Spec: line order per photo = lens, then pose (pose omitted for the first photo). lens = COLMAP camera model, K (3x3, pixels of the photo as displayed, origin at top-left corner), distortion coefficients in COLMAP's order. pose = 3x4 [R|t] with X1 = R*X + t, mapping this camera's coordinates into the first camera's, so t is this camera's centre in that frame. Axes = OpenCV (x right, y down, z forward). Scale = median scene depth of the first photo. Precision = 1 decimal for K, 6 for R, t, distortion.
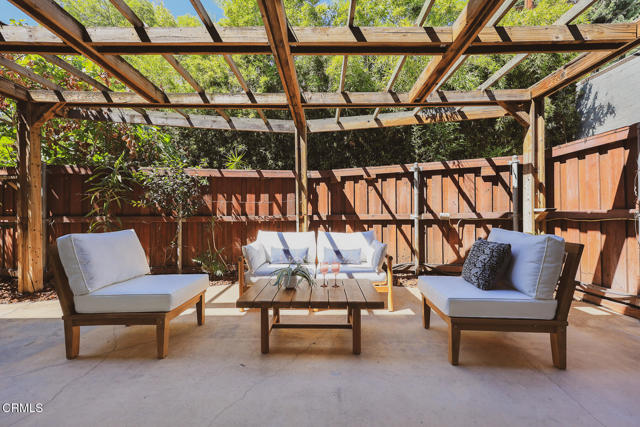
lens RADIAL K [[266.7, 0, 321.4], [0, 266.7, 208.2], [0, 0, 1]] dist [0.000508, 0.000022]
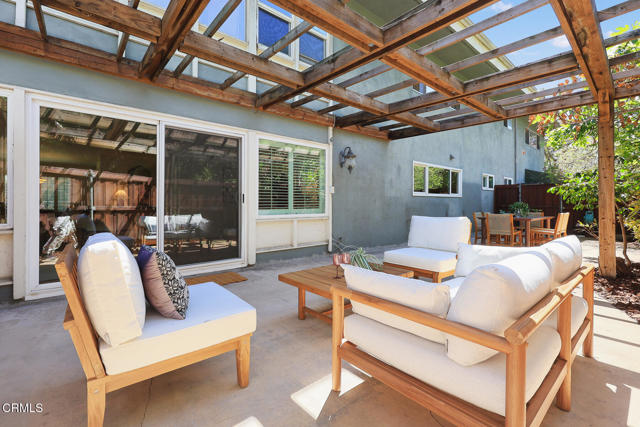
lens RADIAL K [[266.7, 0, 321.4], [0, 266.7, 208.2], [0, 0, 1]] dist [0.000508, 0.000022]
pose [[-0.775677, 0.003987, -0.631118, 0.365163], [0.012128, 0.999890, -0.008590, 0.018679], [0.631014, -0.014318, -0.775639, 0.866463]]
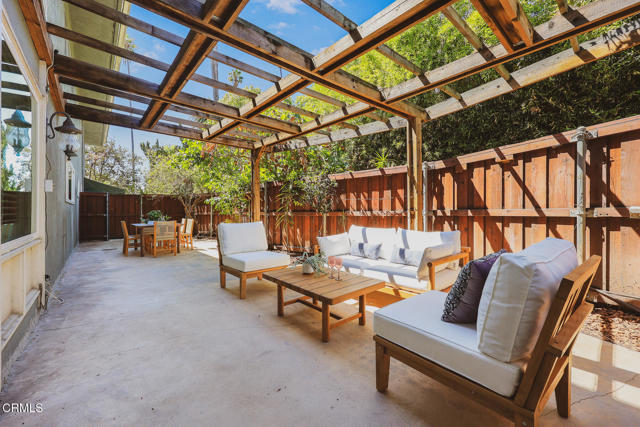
lens RADIAL K [[263.7, 0, 318.7], [0, 263.7, 201.3], [0, 0, 1]] dist [0.000190, -0.000015]
pose [[0.650312, -0.028455, -0.759134, 0.410512], [0.033338, 0.999404, -0.008902, -0.010259], [0.758935, -0.019519, 0.650873, 0.120913]]
